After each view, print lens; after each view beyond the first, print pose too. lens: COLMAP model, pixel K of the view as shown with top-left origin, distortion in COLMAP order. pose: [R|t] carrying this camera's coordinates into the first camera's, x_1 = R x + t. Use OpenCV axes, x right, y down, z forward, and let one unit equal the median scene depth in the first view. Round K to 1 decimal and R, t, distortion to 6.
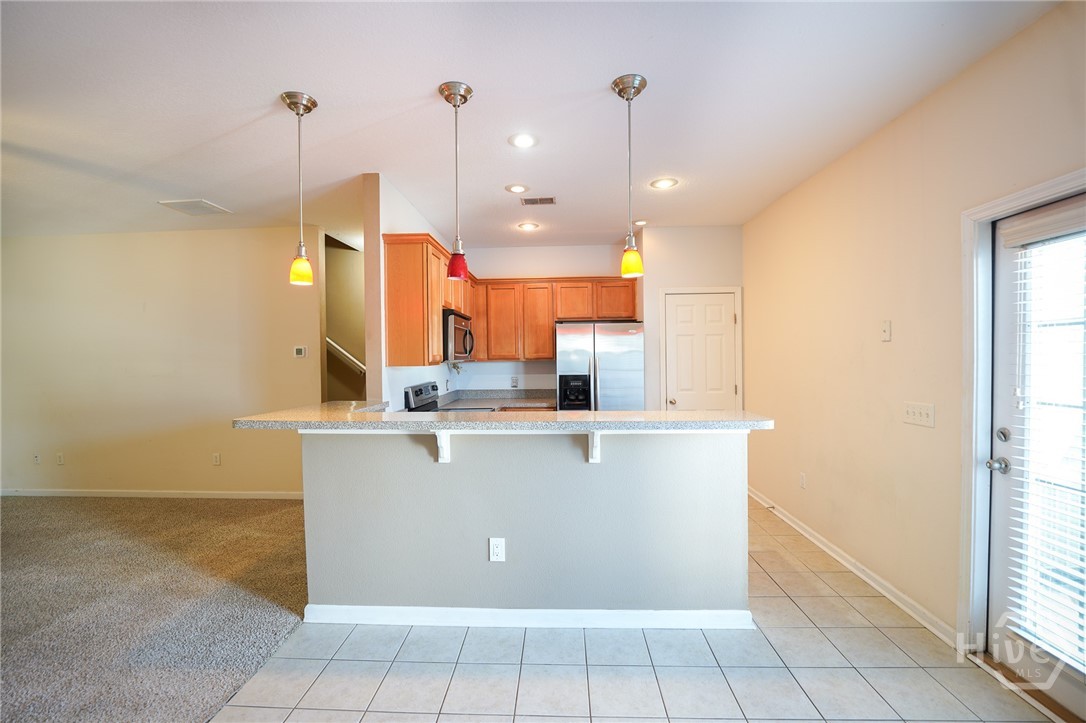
lens RADIAL K [[452.8, 0, 543.0], [0, 452.8, 361.5], [0, 0, 1]] dist [-0.020233, 0.000213]
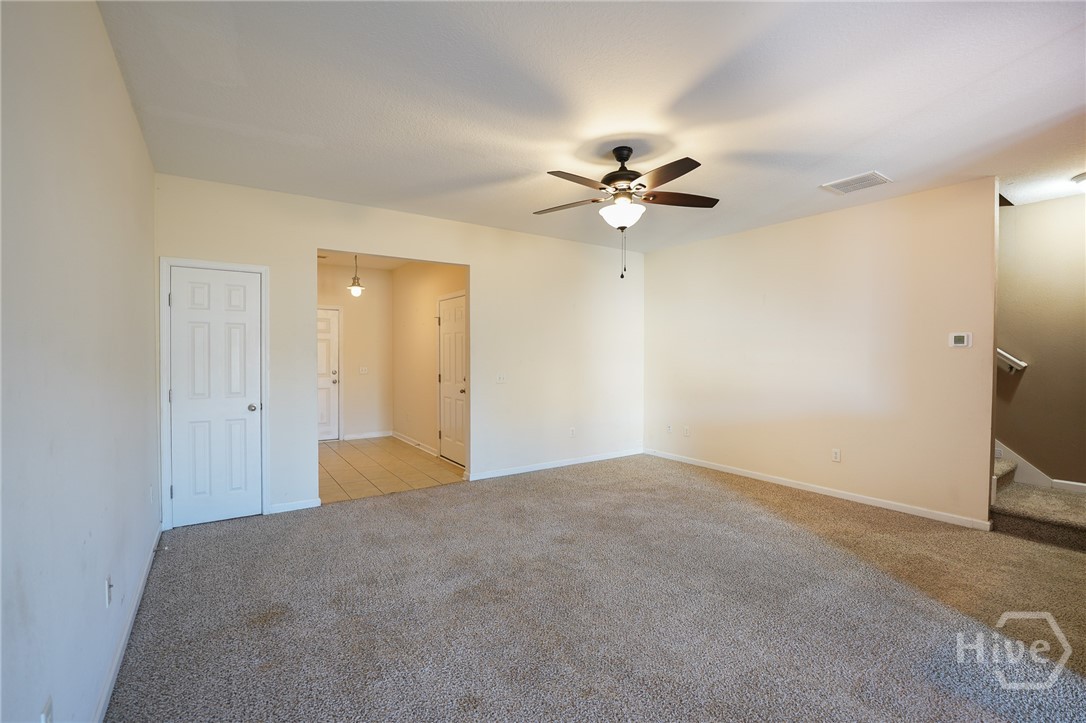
lens RADIAL K [[473.0, 0, 543.0], [0, 473.0, 361.5], [0, 0, 1]] dist [-0.024126, -0.000161]
pose [[0.599011, 0.024530, -0.800365, -0.382643], [-0.022344, 0.999653, 0.013916, 0.025839], [0.800429, 0.009547, 0.599351, -0.100080]]
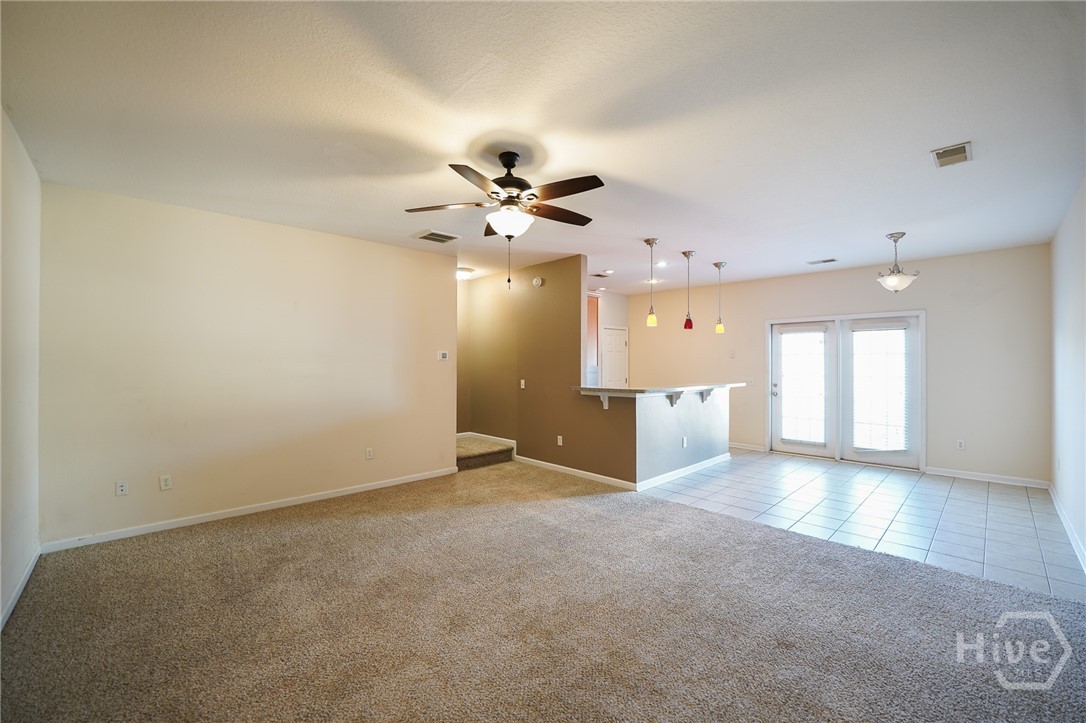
lens RADIAL K [[444.8, 0, 543.0], [0, 444.8, 361.5], [0, 0, 1]] dist [-0.019457, 0.000050]
pose [[0.685643, 0.015007, 0.727783, -1.469024], [0.001209, 0.999763, -0.021754, 0.025623], [-0.727937, 0.015795, 0.685462, -0.043634]]
